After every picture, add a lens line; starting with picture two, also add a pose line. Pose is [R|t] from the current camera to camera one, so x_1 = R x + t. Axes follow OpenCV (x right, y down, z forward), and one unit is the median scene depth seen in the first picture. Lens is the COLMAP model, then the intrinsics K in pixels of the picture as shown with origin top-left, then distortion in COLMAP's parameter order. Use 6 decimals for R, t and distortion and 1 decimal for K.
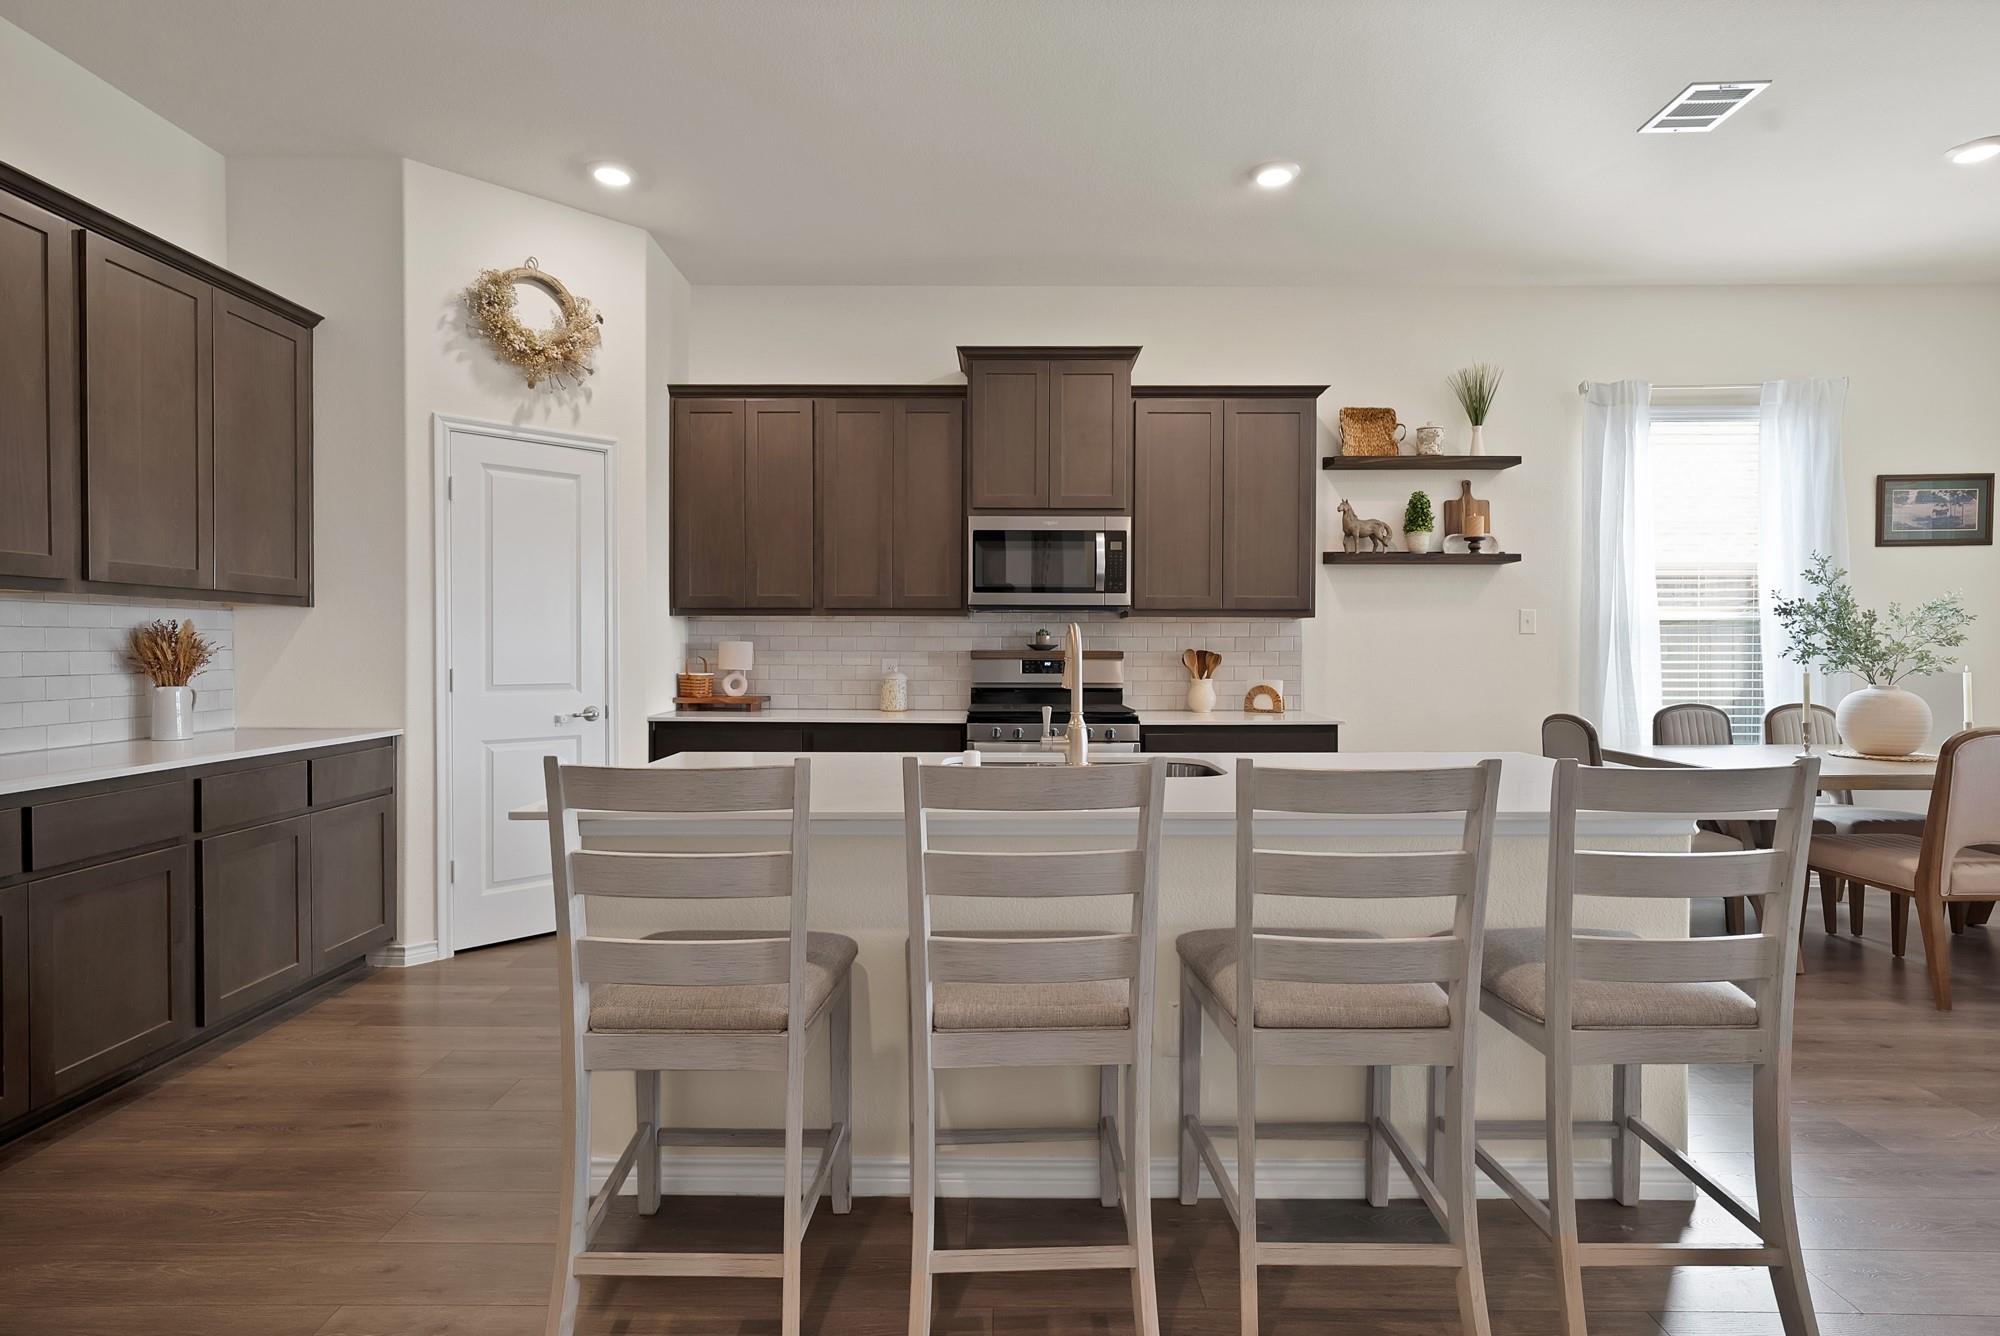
lens RADIAL K [[996.3, 0, 1002.0], [0, 996.3, 660.4], [0, 0, 1]] dist [0.009241, 0.001054]
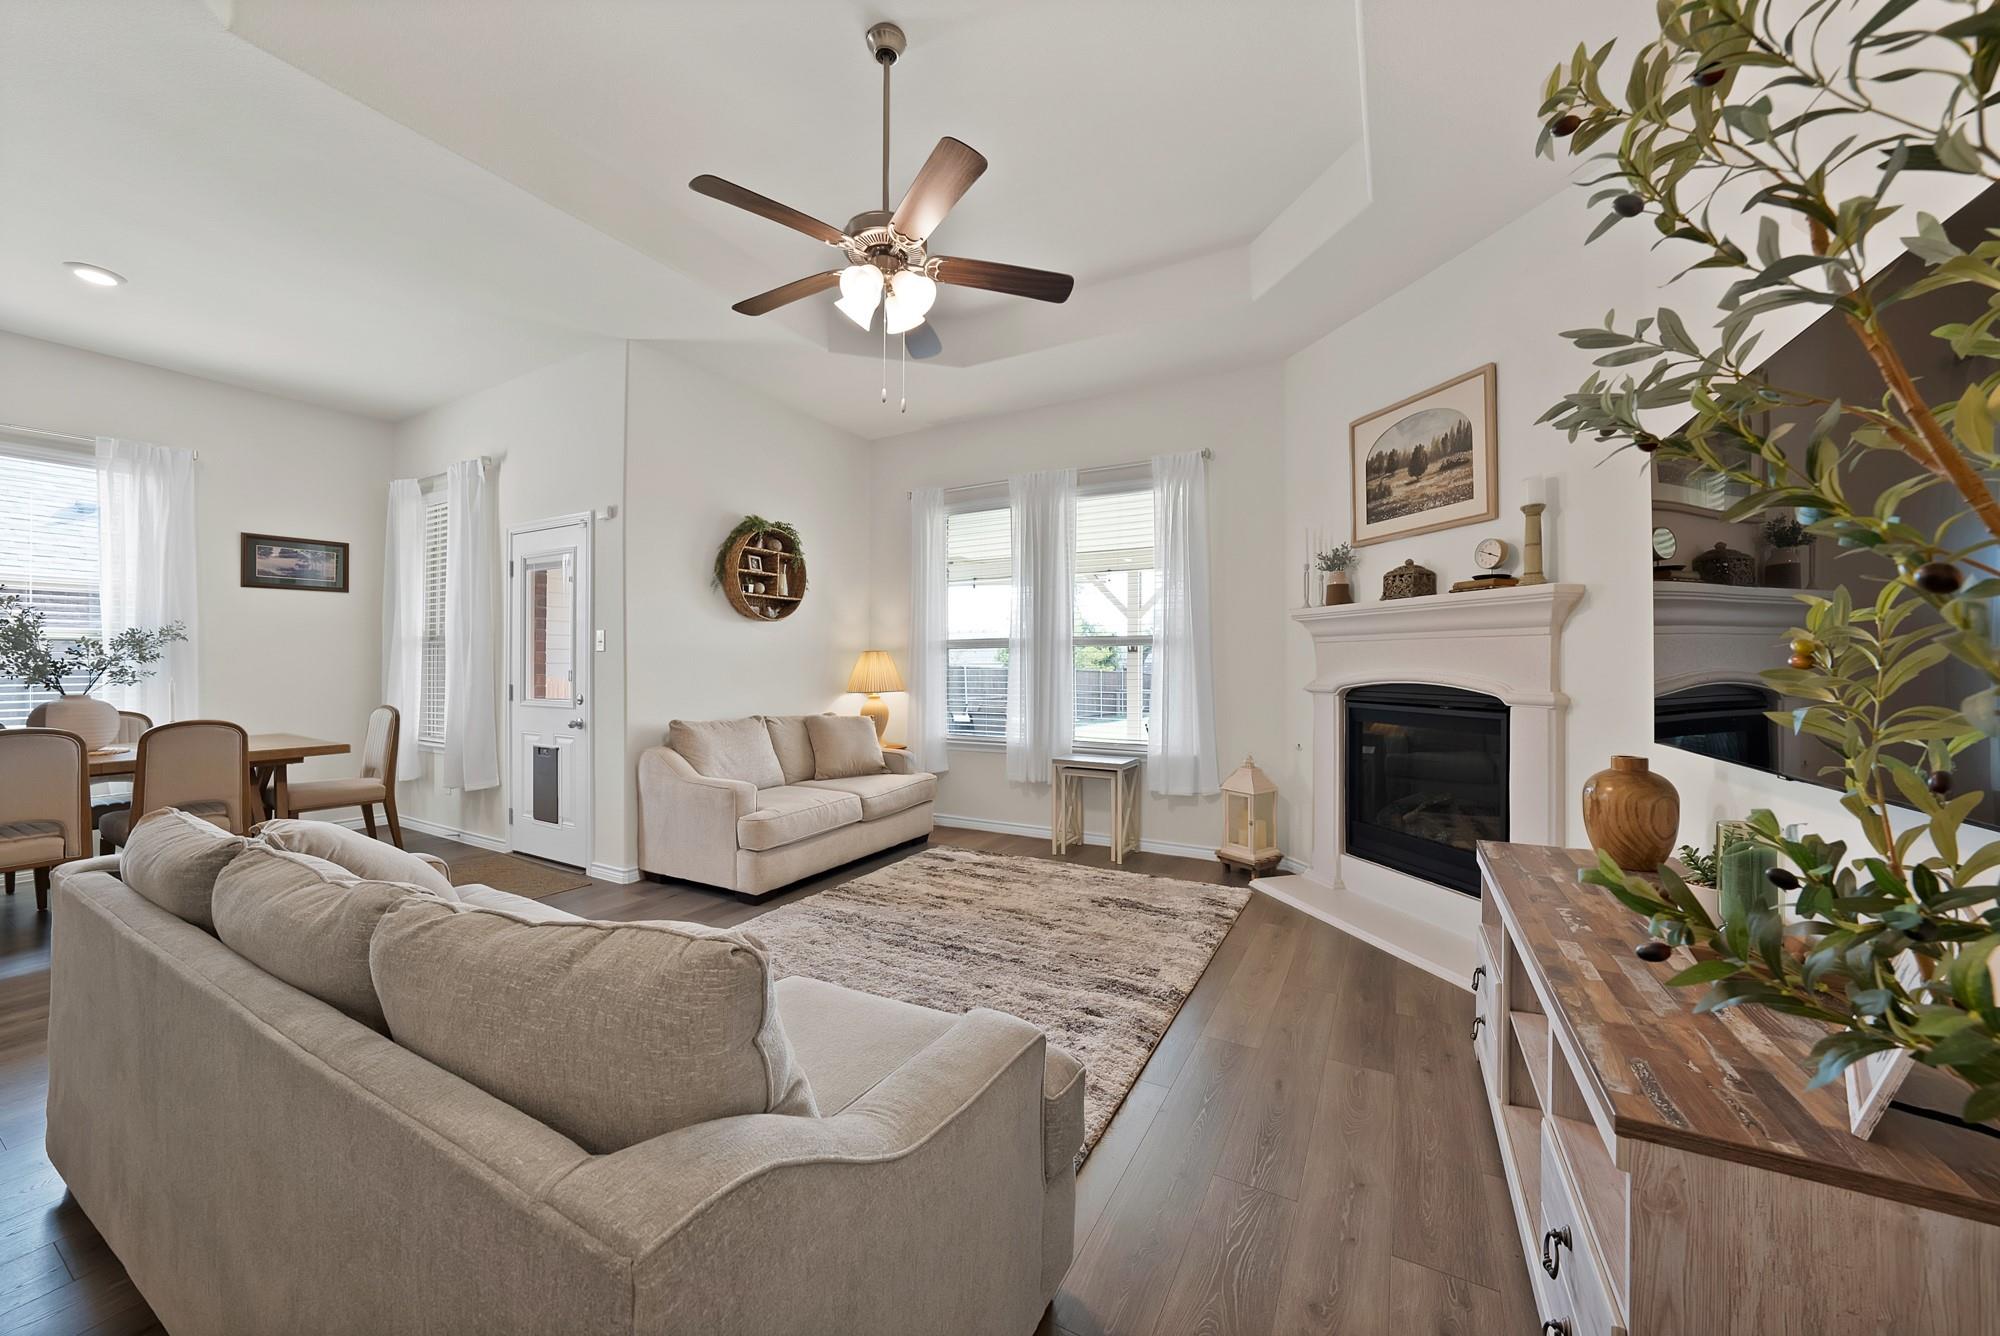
lens RADIAL K [[723.3, 0, 995.5], [0, 723.3, 652.2], [0, 0, 1]] dist [-0.019065, 0.002958]
pose [[0.484936, 0.014886, 0.874423, 0.566859], [0.009979, 0.999696, -0.022553, 0.002941], [-0.874493, 0.019662, 0.484640, -0.325048]]
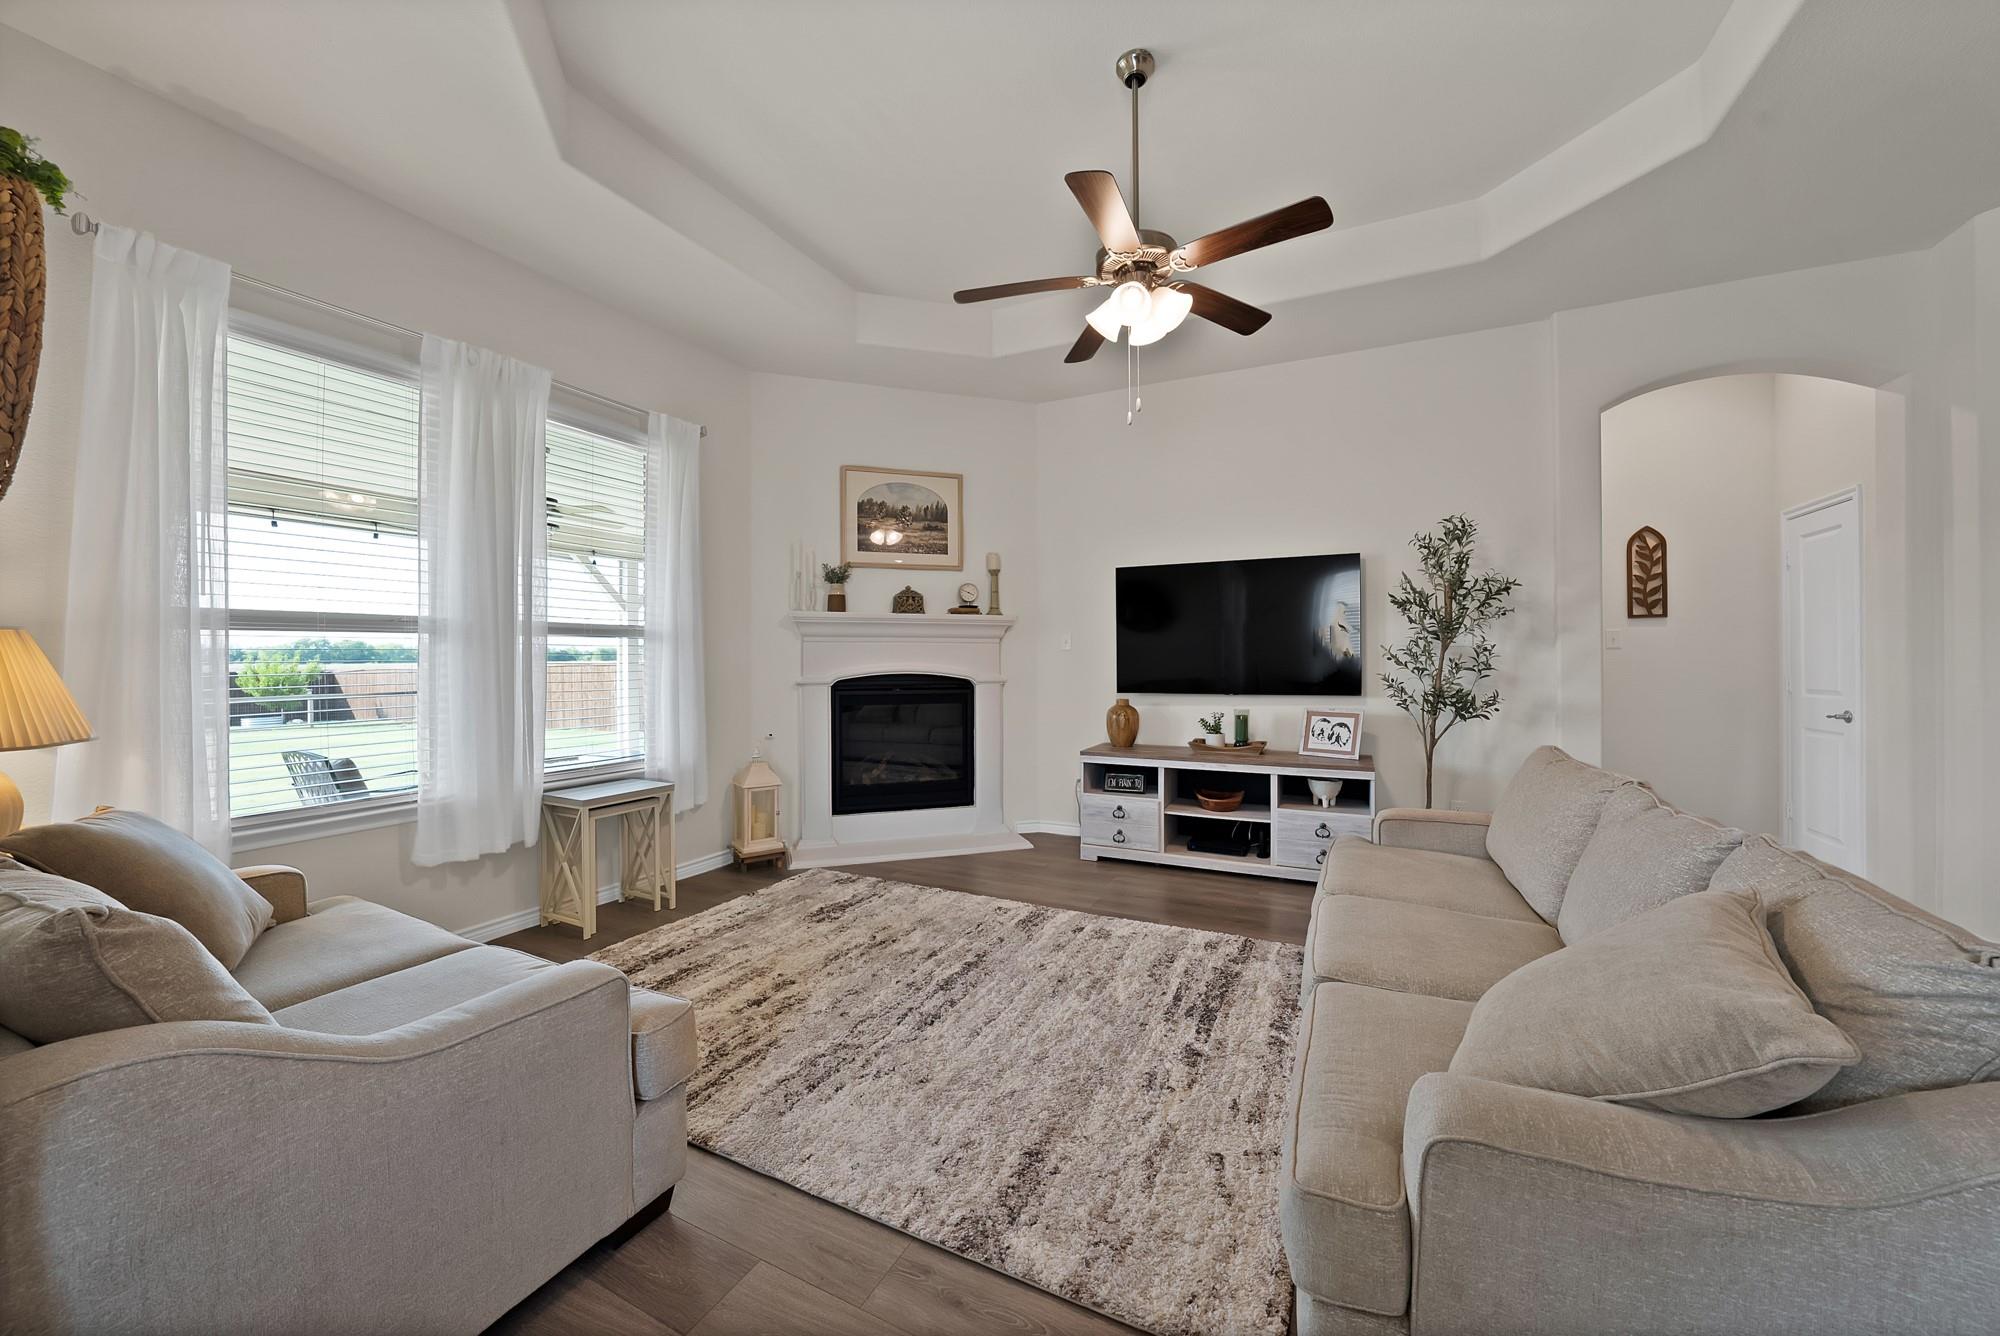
lens RADIAL K [[723.3, 0, 991.9], [0, 723.3, 656.3], [0, 0, 1]] dist [-0.019065, 0.002958]
pose [[-0.894791, 0.004082, 0.446467, 0.823597], [0.008229, 0.999939, 0.007351, -0.008636], [-0.446410, 0.010251, -0.894770, 0.488297]]
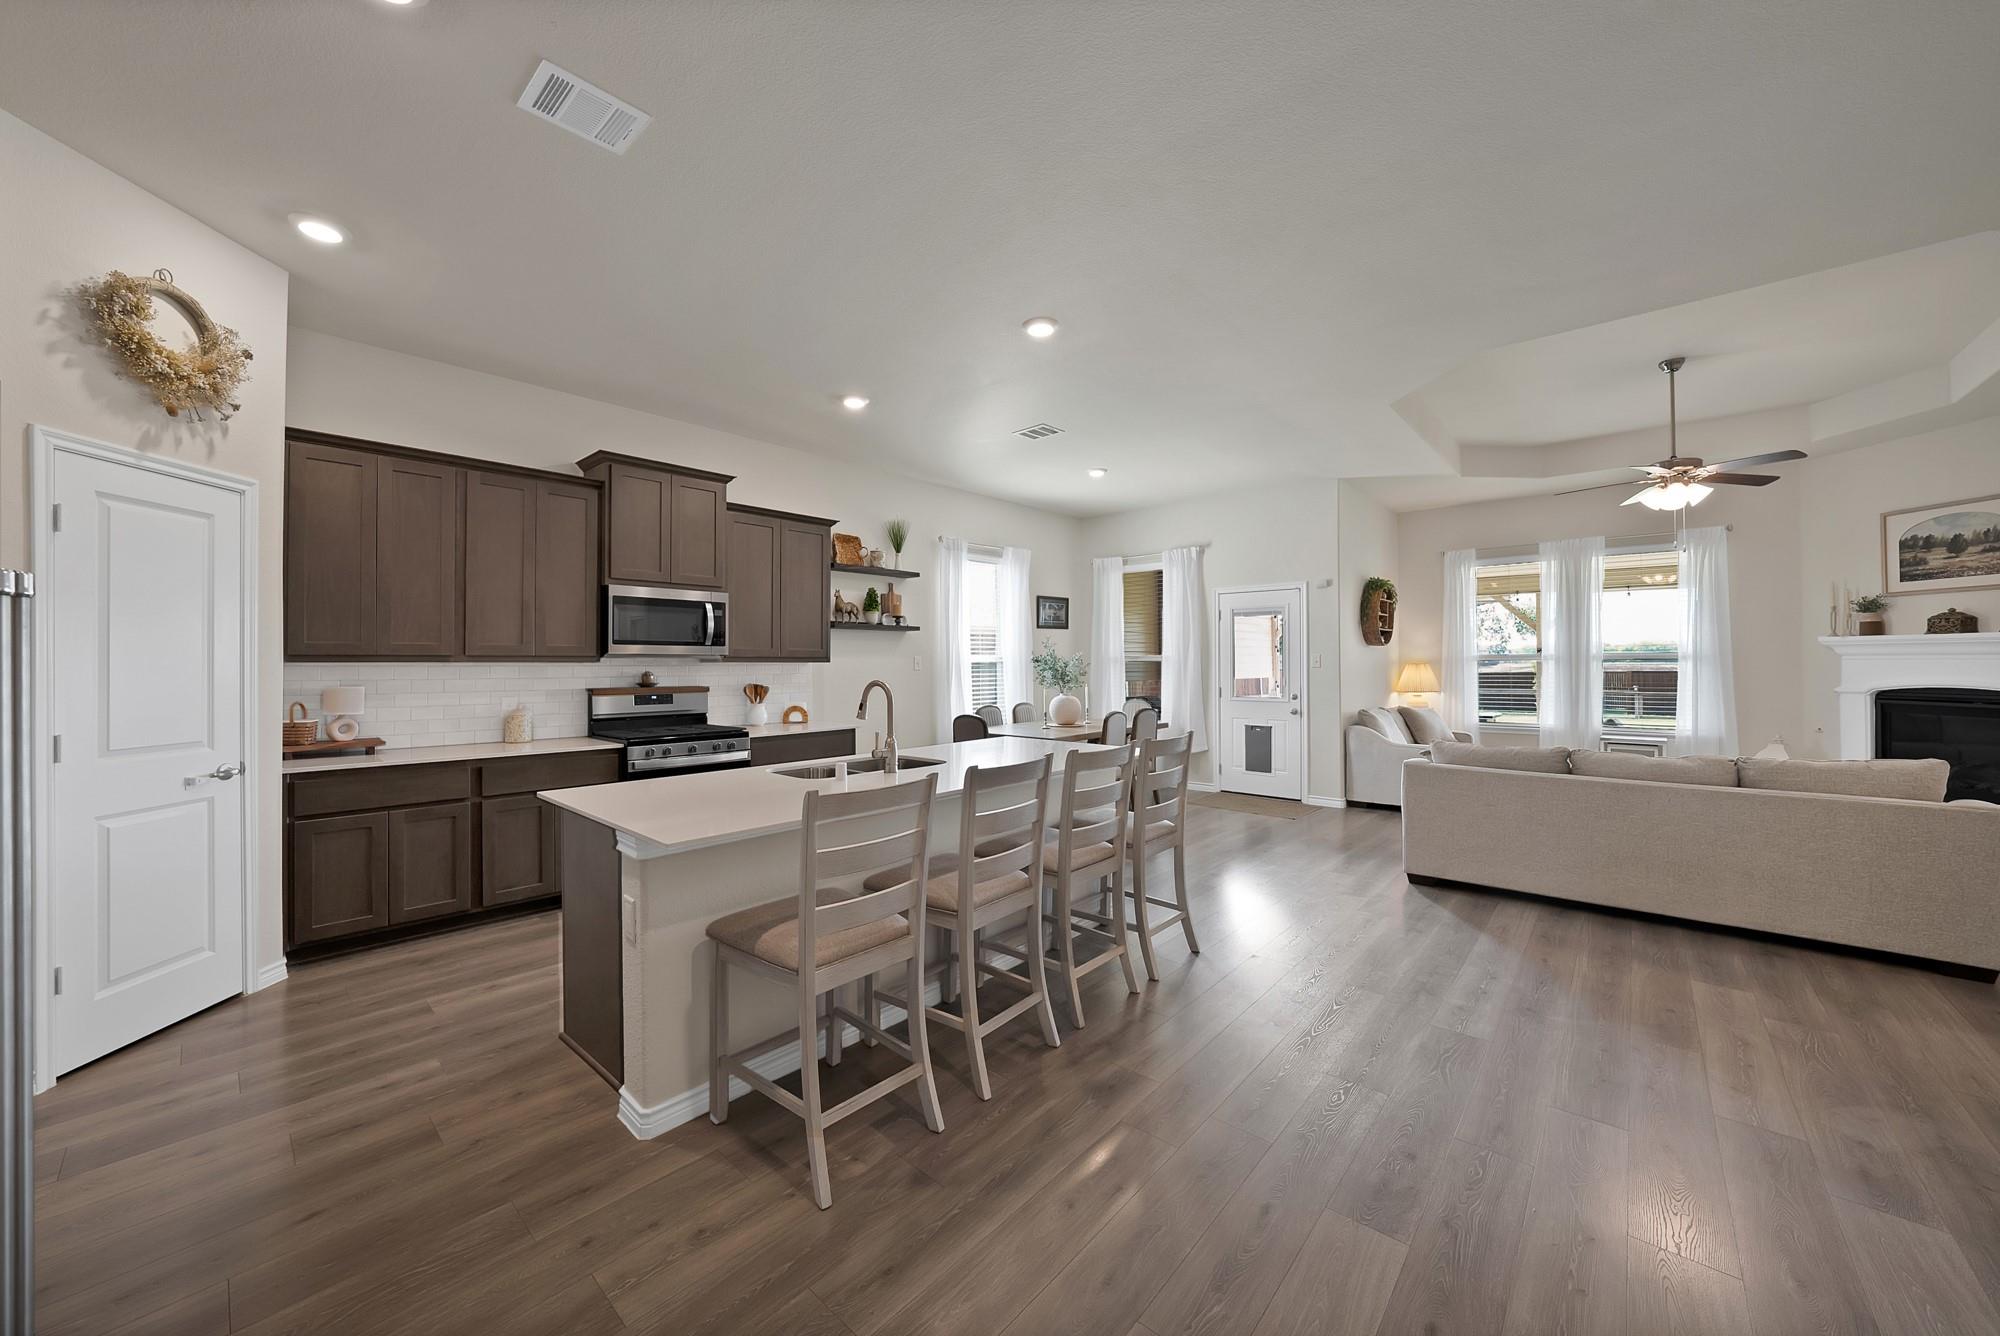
lens RADIAL K [[723.3, 0, 997.9], [0, 723.3, 661.0], [0, 0, 1]] dist [-0.019065, 0.002958]
pose [[0.665880, -0.001602, 0.746057, -0.375353], [0.014877, 0.999827, -0.011131, -0.028164], [-0.745911, 0.018512, 0.665789, 0.022683]]
